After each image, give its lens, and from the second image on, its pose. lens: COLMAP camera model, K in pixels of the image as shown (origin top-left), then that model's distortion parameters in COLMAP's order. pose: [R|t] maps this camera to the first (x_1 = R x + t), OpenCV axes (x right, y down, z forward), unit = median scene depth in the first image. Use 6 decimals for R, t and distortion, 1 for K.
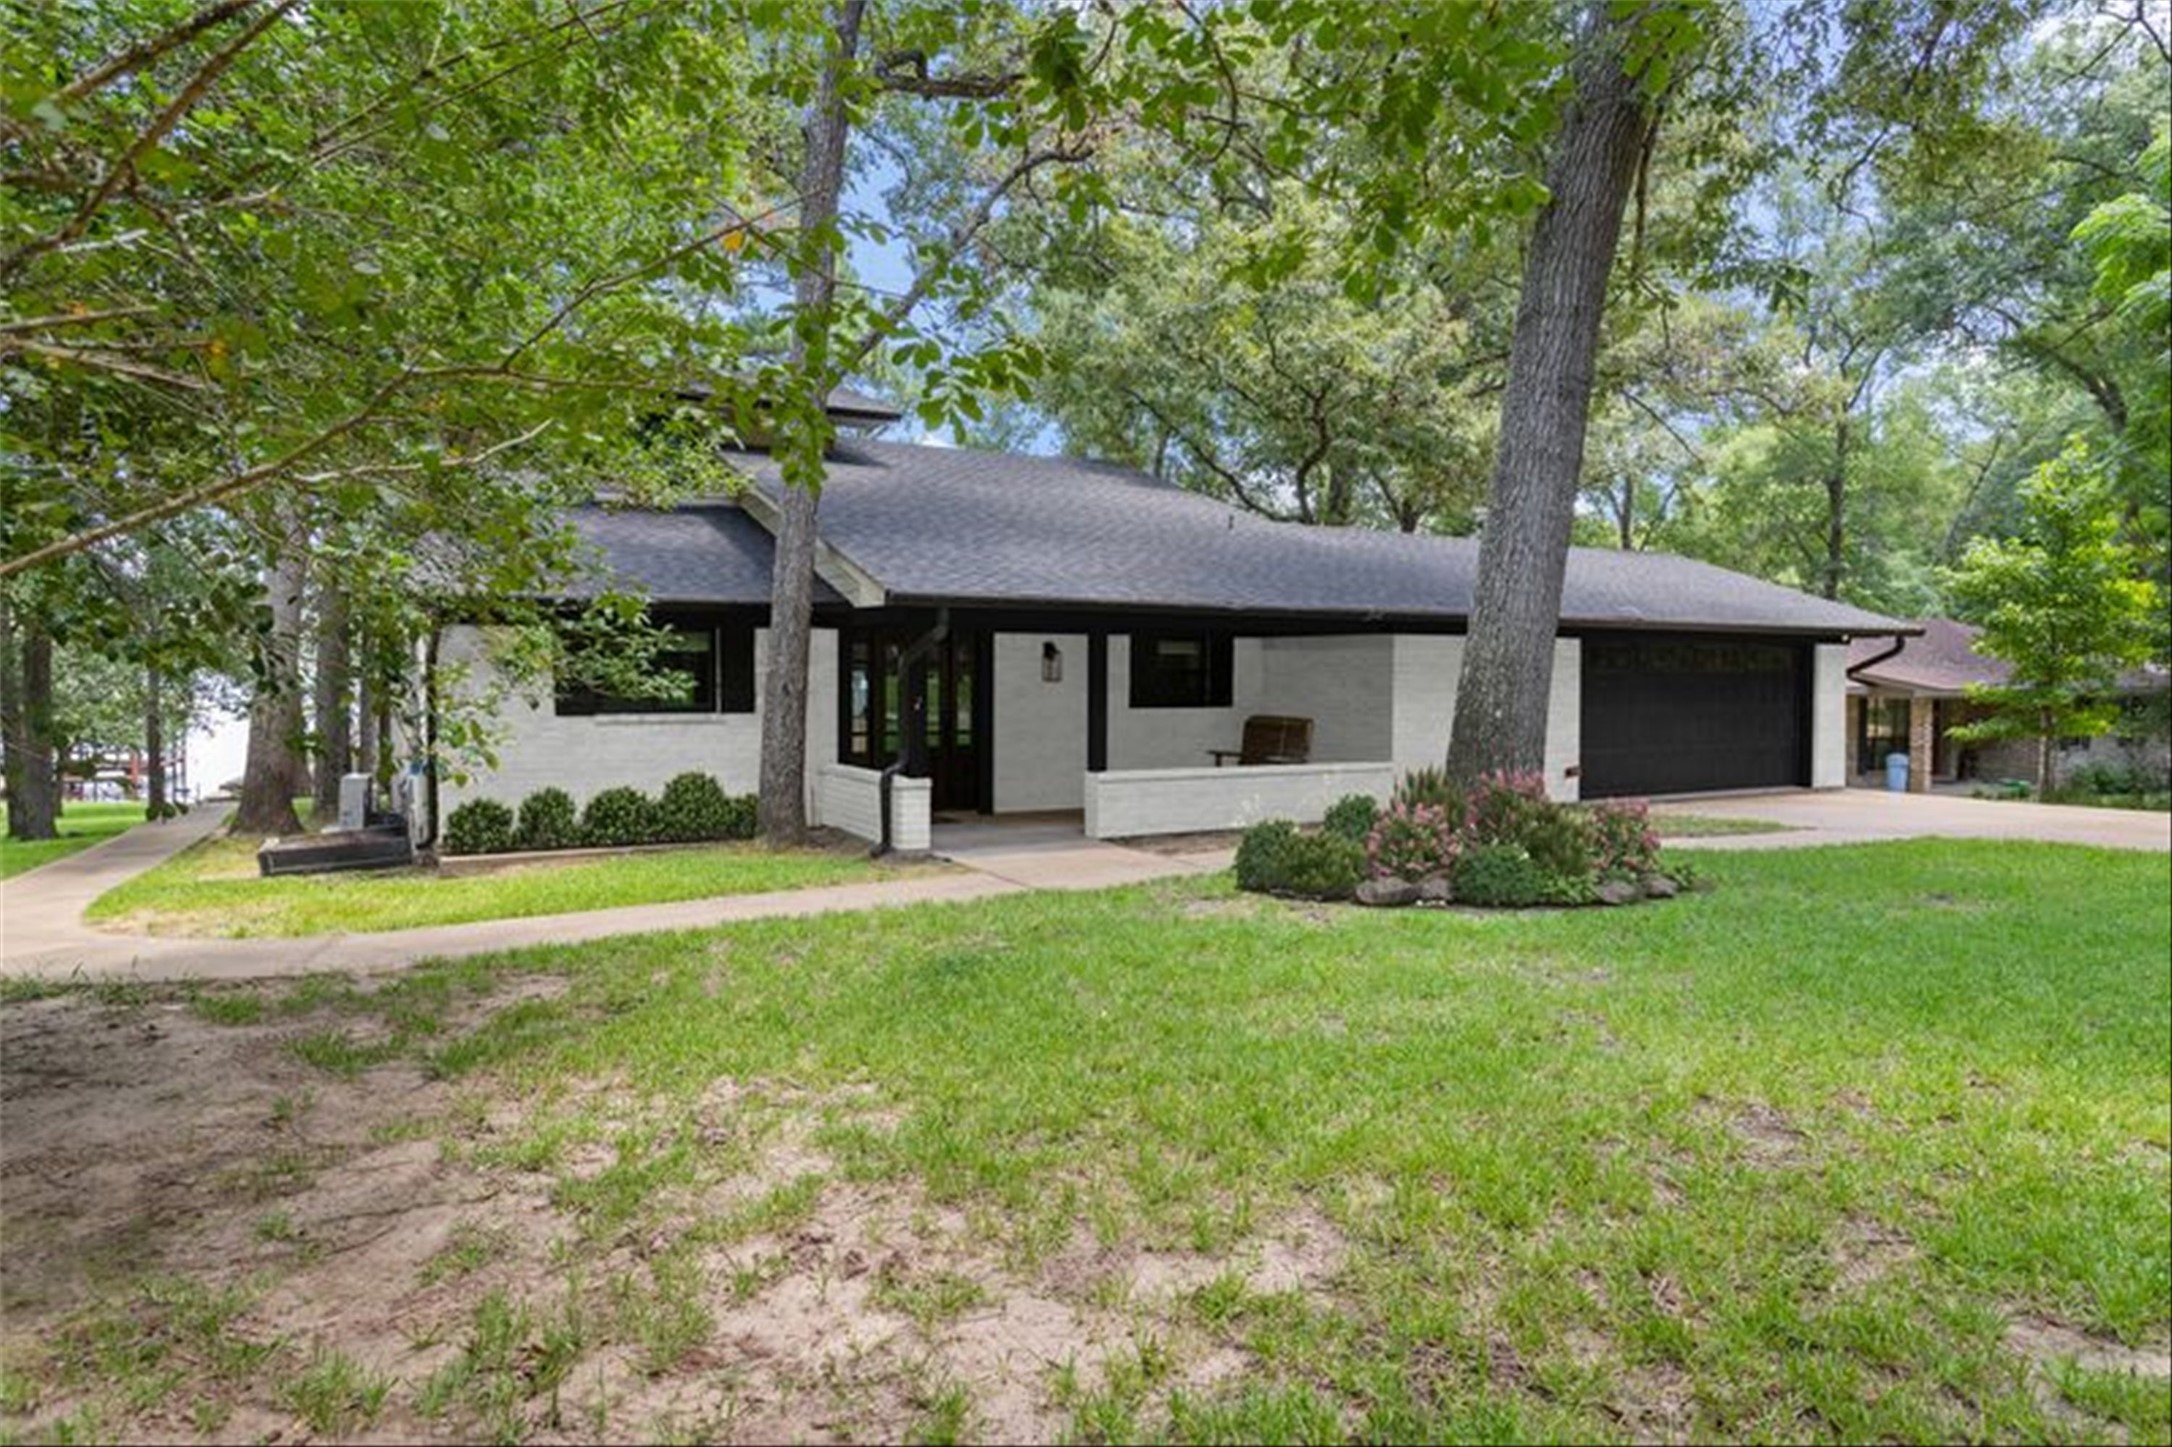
lens RADIAL K [[1042.3, 0, 1096.5], [0, 1042.3, 636.1], [0, 0, 1]] dist [0.001996, -0.000413]
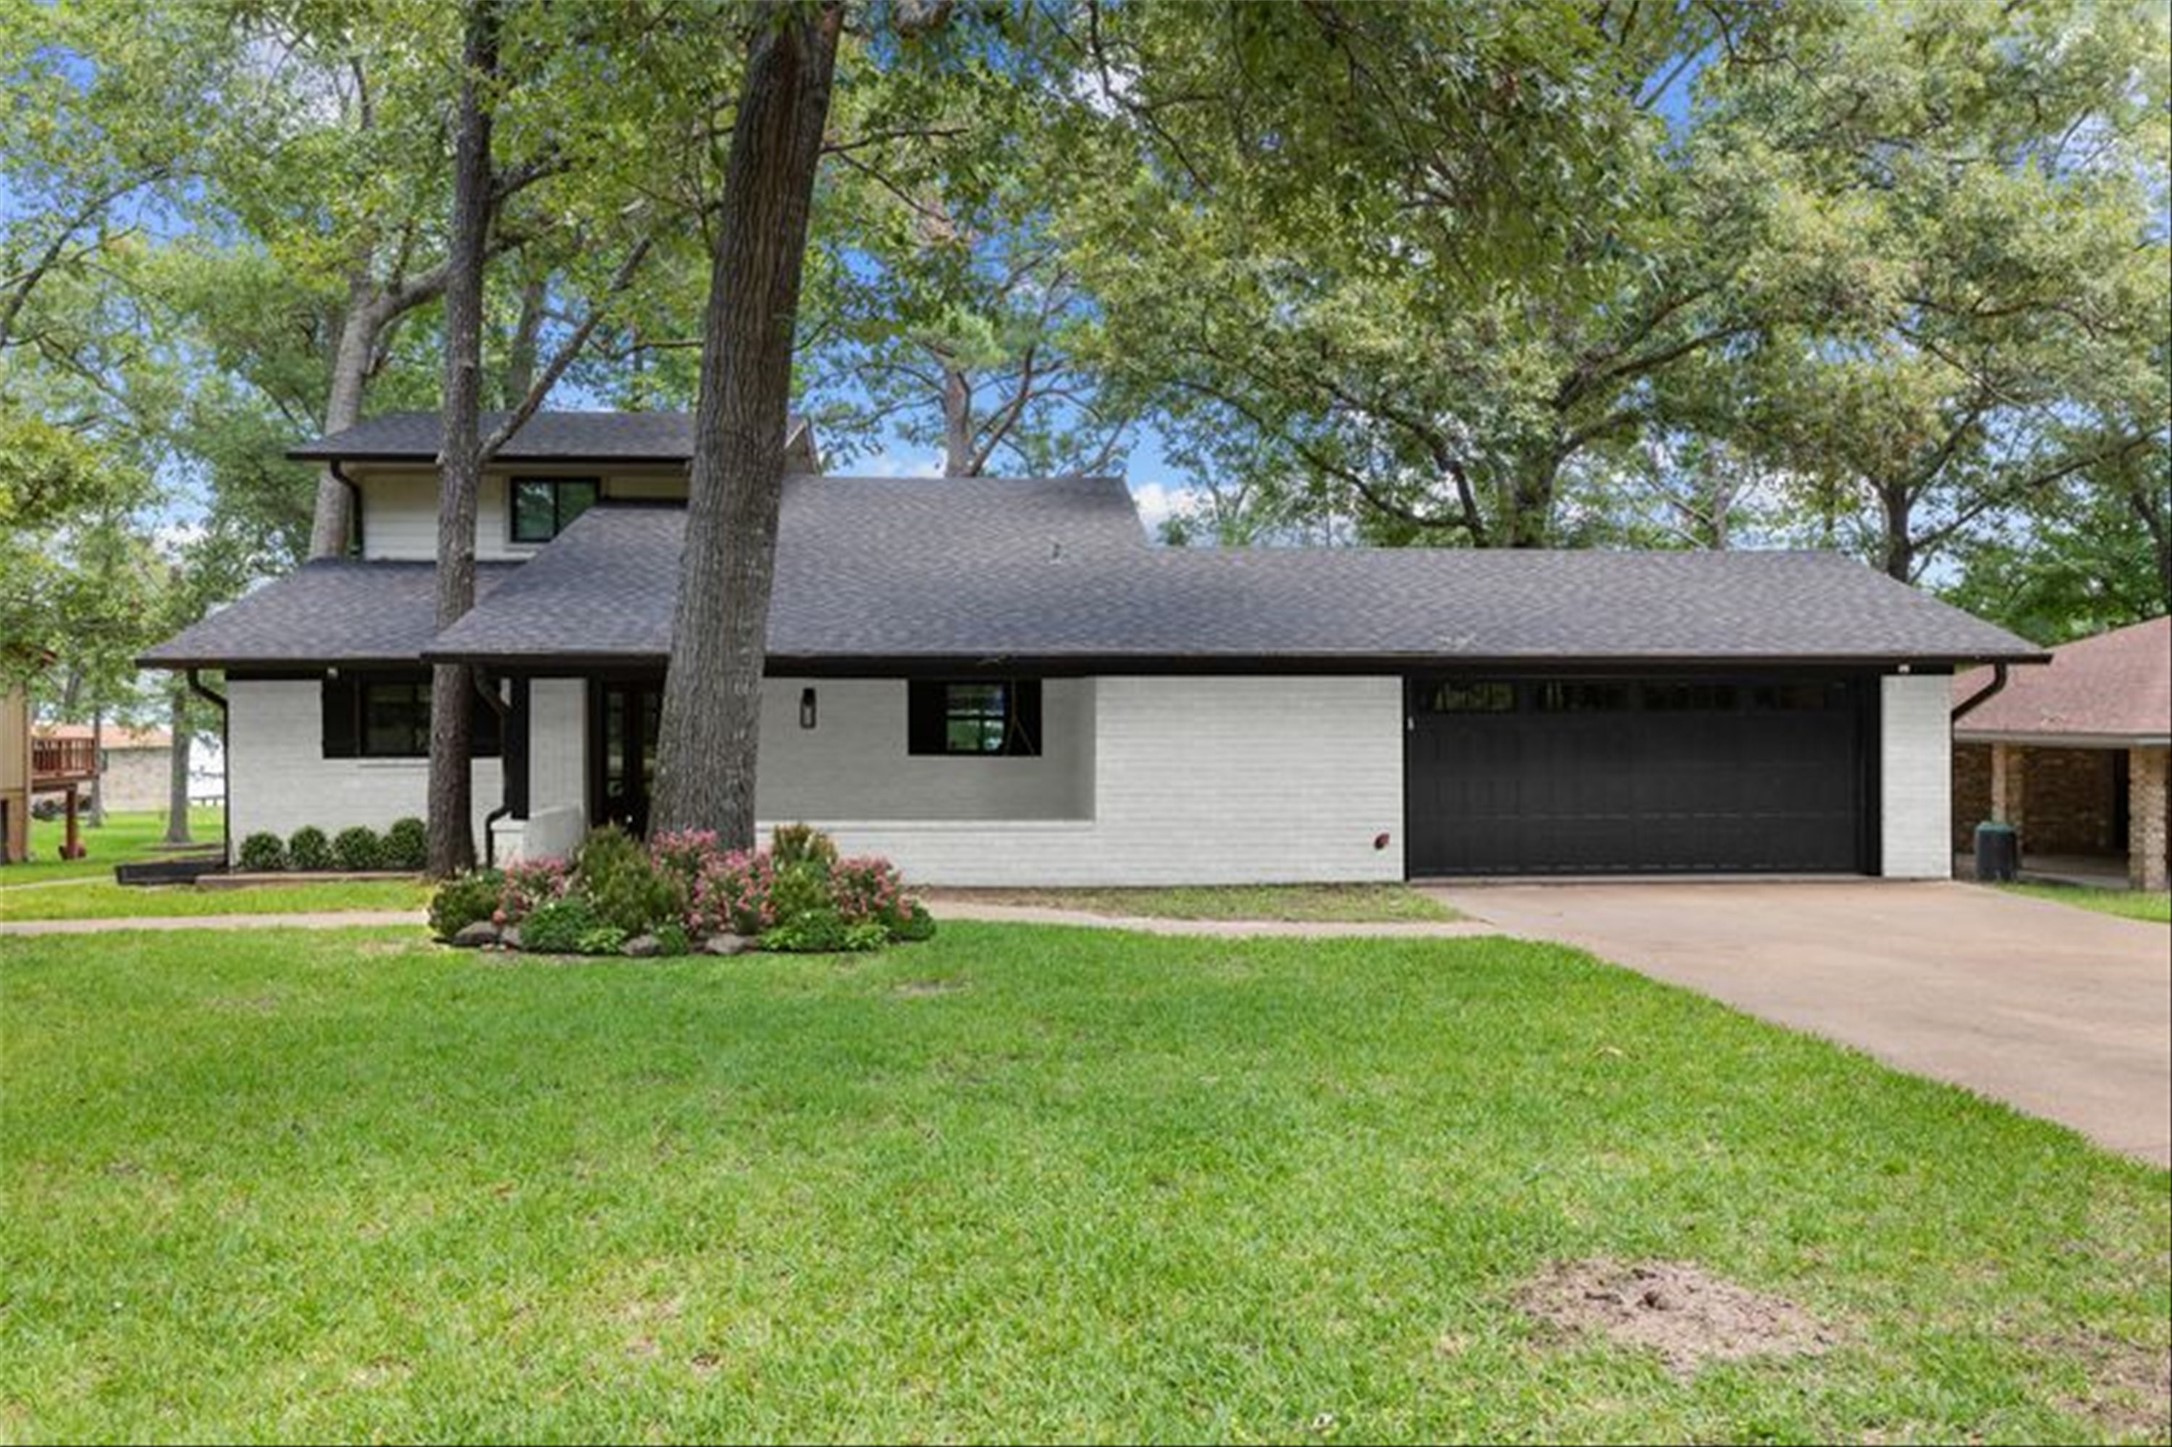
lens RADIAL K [[1042.3, 0, 1096.5], [0, 1042.3, 636.1], [0, 0, 1]] dist [0.001996, -0.000413]
pose [[0.934739, -0.028564, -0.354185, 0.551938], [0.013404, 0.998889, -0.045183, 0.005123], [0.355082, 0.037487, 0.934083, 0.187715]]
